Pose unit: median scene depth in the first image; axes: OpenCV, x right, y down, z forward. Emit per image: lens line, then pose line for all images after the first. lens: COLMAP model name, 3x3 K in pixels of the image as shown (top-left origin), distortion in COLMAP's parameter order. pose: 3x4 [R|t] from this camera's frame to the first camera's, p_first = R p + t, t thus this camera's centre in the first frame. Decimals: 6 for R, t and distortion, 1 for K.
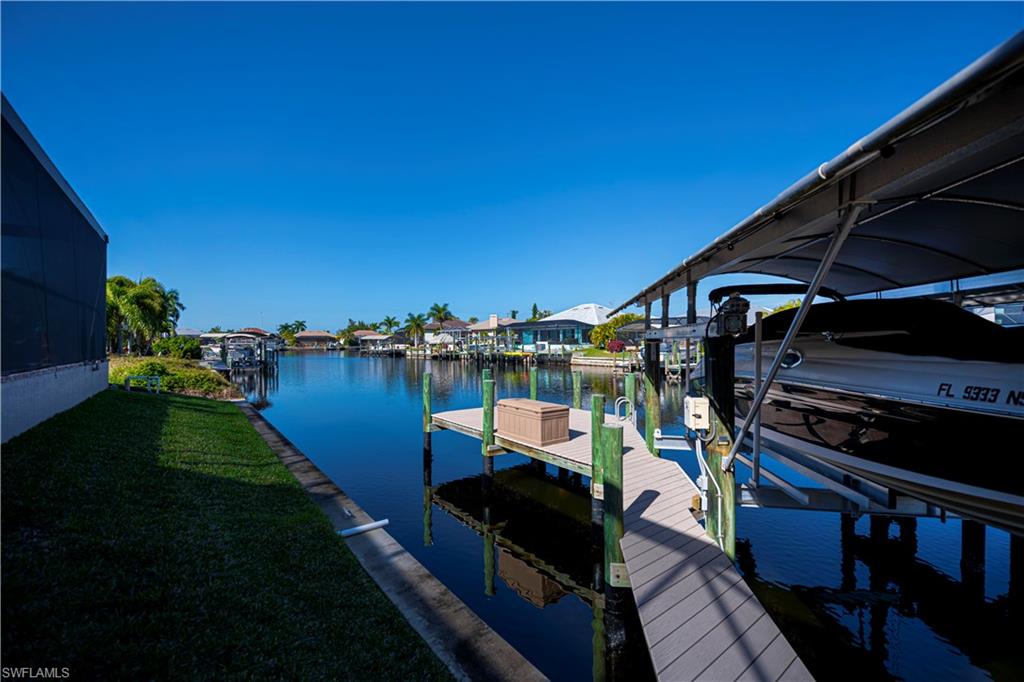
lens RADIAL K [[427.4, 0, 514.5], [0, 427.4, 336.0], [0, 0, 1]] dist [-0.002224, -0.000526]
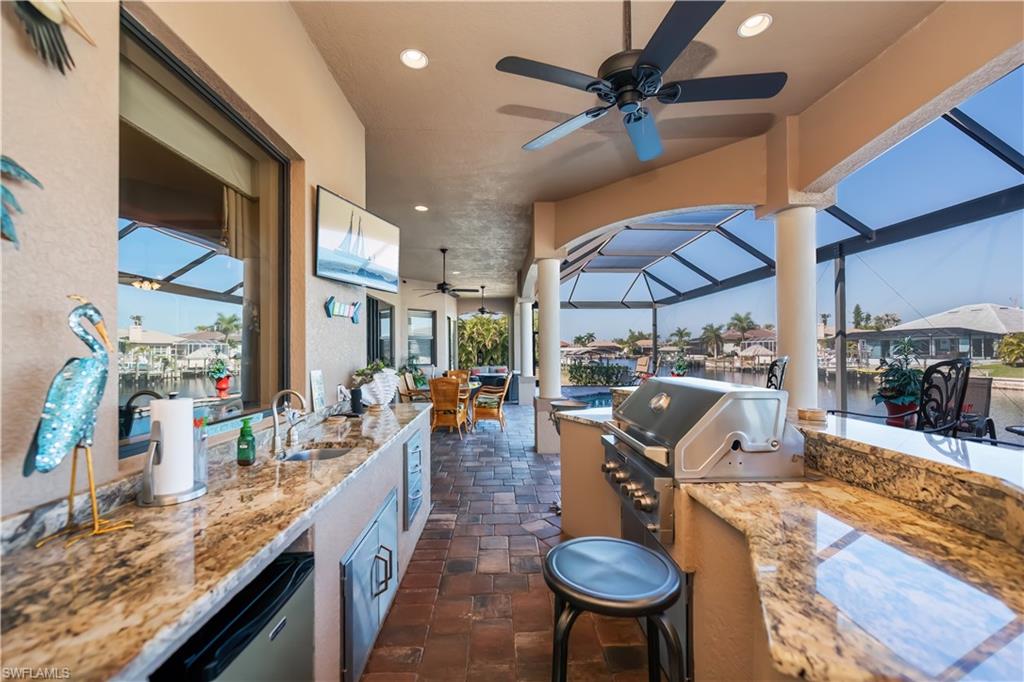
lens RADIAL K [[406.7, 0, 504.9], [0, 406.7, 344.7], [0, 0, 1]] dist [-0.013442, 0.000027]
pose [[0.799530, -0.010009, -0.600543, -0.094354], [0.011254, 0.999935, -0.001682, -0.015948], [0.600521, -0.005413, 0.799591, -0.083164]]
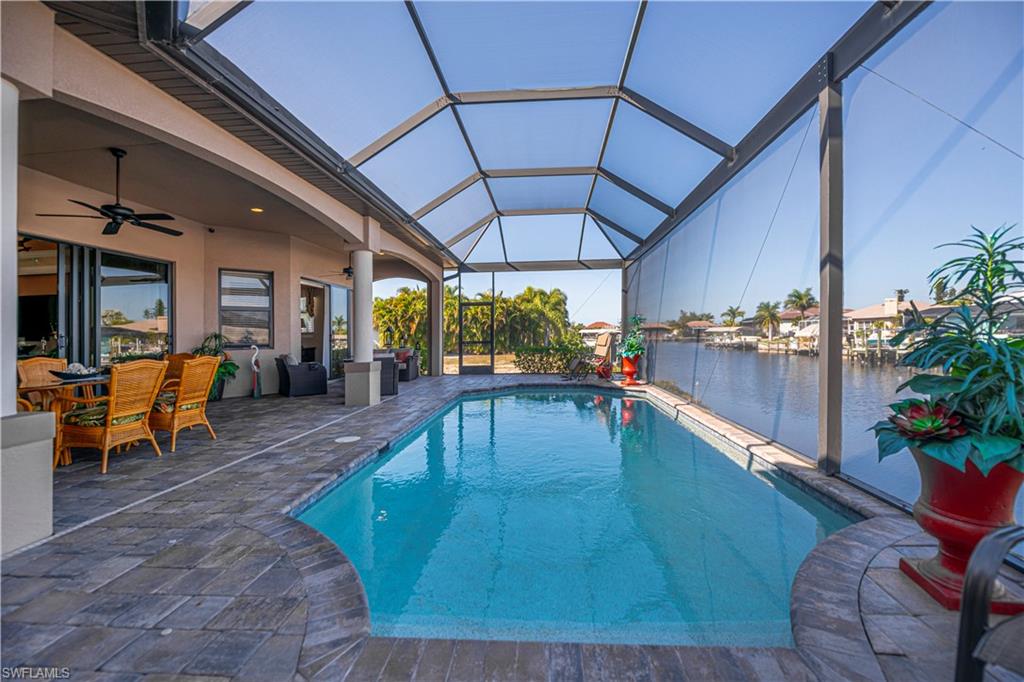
lens RADIAL K [[411.3, 0, 508.8], [0, 411.3, 345.1], [0, 0, 1]] dist [-0.029896, -0.000009]
pose [[0.730198, 0.008914, -0.683177, -0.081629], [0.022609, 0.999052, 0.037200, -0.010954], [0.682861, -0.042610, 0.729304, 0.004049]]
